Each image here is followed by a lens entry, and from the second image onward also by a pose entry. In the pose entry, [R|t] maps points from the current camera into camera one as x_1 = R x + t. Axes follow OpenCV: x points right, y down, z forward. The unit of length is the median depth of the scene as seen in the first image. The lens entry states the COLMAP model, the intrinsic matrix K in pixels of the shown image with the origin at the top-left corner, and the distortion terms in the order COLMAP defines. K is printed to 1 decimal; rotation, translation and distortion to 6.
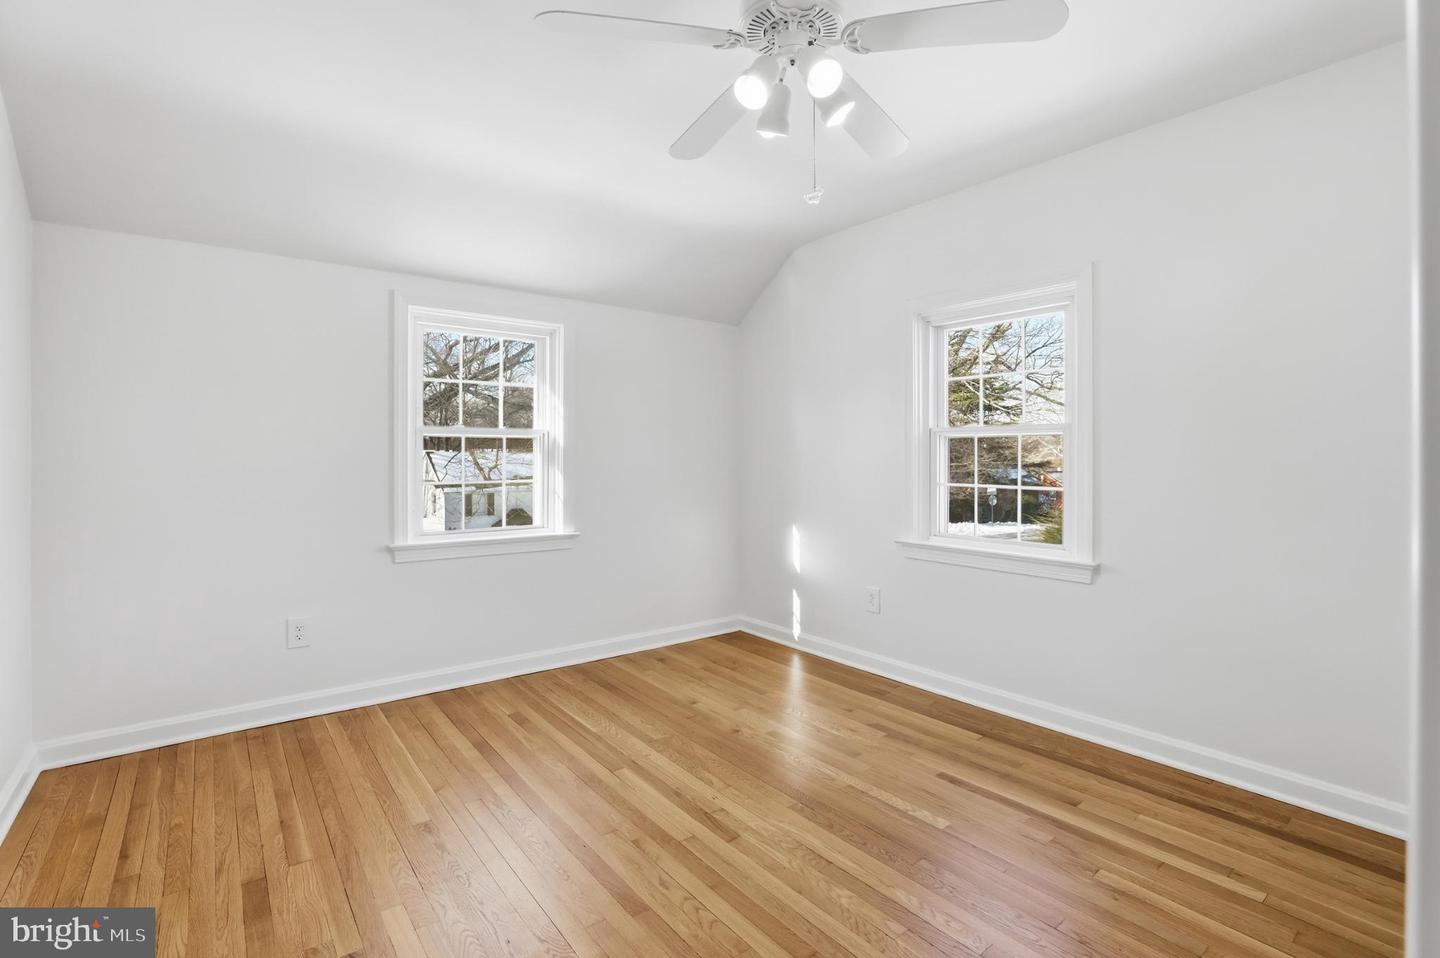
lens RADIAL K [[666.2, 0, 710.1], [0, 666.2, 451.0], [0, 0, 1]] dist [-0.028692, 0.005263]
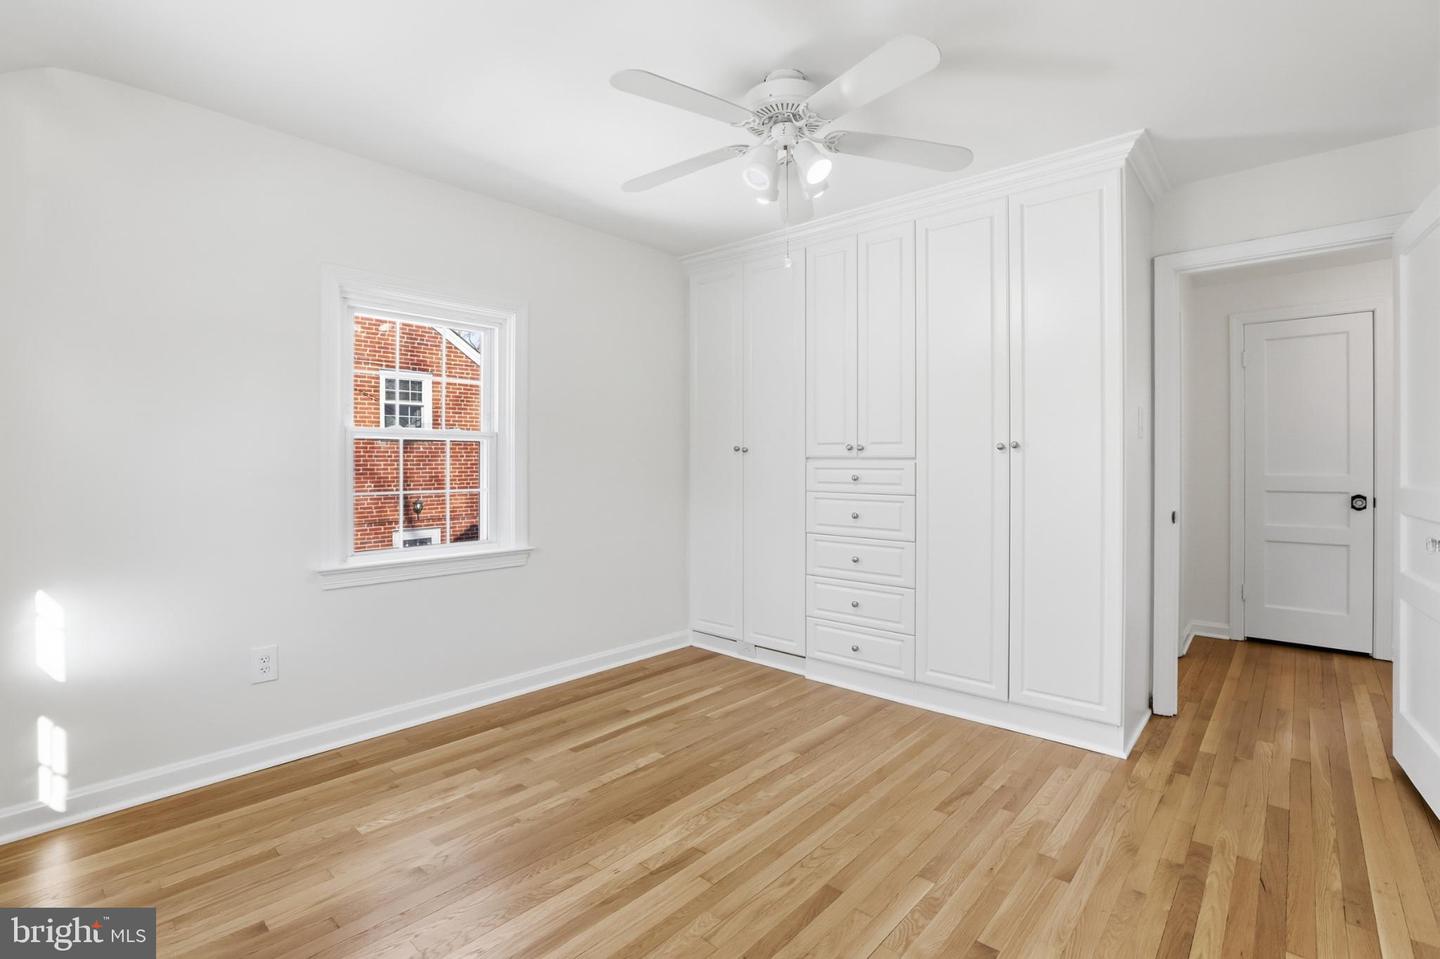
lens RADIAL K [[666.2, 0, 721.4], [0, 666.2, 473.8], [0, 0, 1]] dist [-0.028692, 0.005263]
pose [[-0.188711, -0.017224, 0.981882, -0.721240], [-0.009559, 0.999831, 0.015701, 0.007479], [-0.981986, -0.006423, -0.188844, 0.898850]]
